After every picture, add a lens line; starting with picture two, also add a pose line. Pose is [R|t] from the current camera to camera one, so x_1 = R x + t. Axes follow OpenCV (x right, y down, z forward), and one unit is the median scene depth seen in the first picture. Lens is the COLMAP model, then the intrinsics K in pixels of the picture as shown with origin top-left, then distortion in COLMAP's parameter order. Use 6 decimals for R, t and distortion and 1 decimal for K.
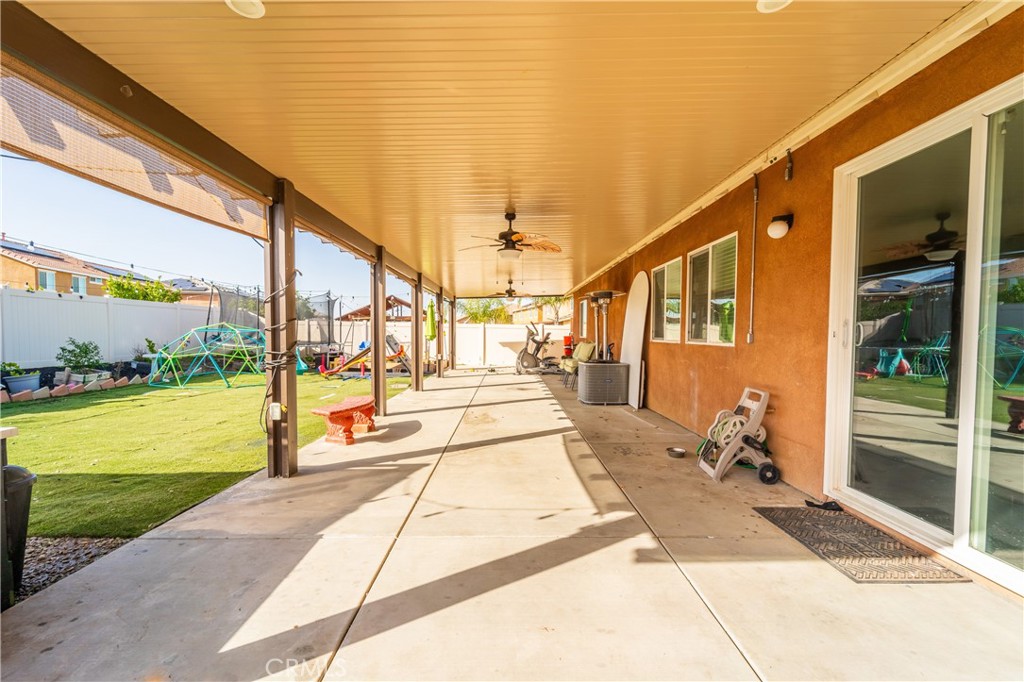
lens RADIAL K [[421.4, 0, 509.4], [0, 421.4, 343.2], [0, 0, 1]] dist [0.019127, -0.001002]
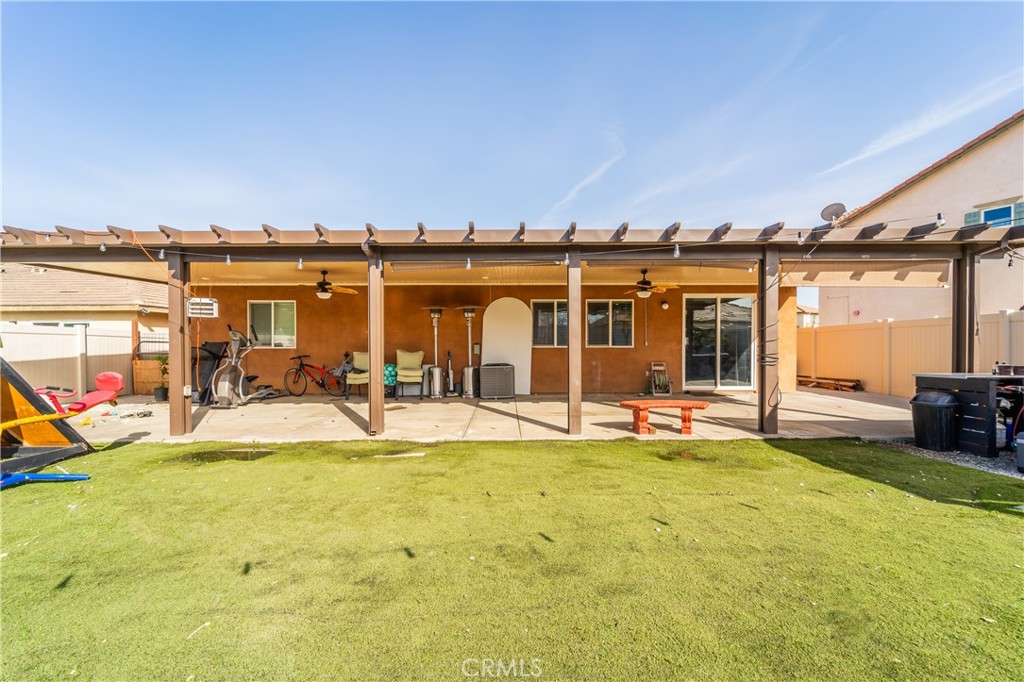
lens RADIAL K [[421.4, 0, 510.8], [0, 421.4, 343.2], [0, 0, 1]] dist [0.019127, -0.001002]
pose [[-0.024695, -0.001964, 0.999693, -0.843671], [0.024418, 0.999699, 0.002567, -0.017987], [-0.999397, 0.024474, -0.024640, 0.819699]]
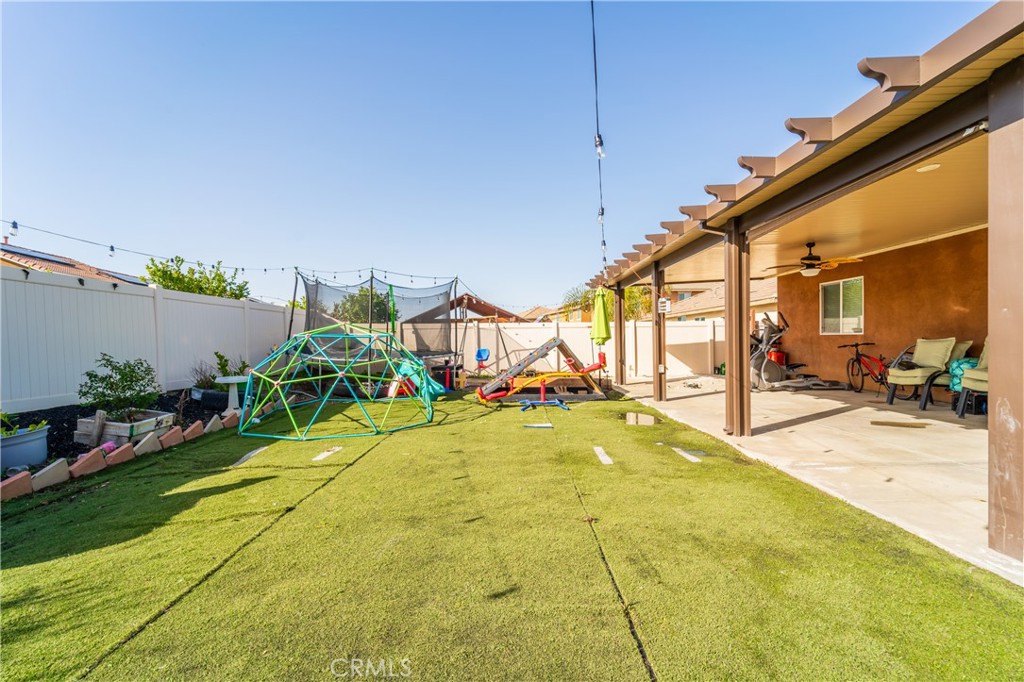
lens RADIAL K [[421.4, 0, 512.4], [0, 421.4, 340.4], [0, 0, 1]] dist [0.019127, -0.001002]
pose [[0.999634, -0.026594, -0.004891, -0.493151], [0.026493, 0.999455, -0.019670, -0.004753], [0.005411, 0.019533, 0.999795, 0.452317]]
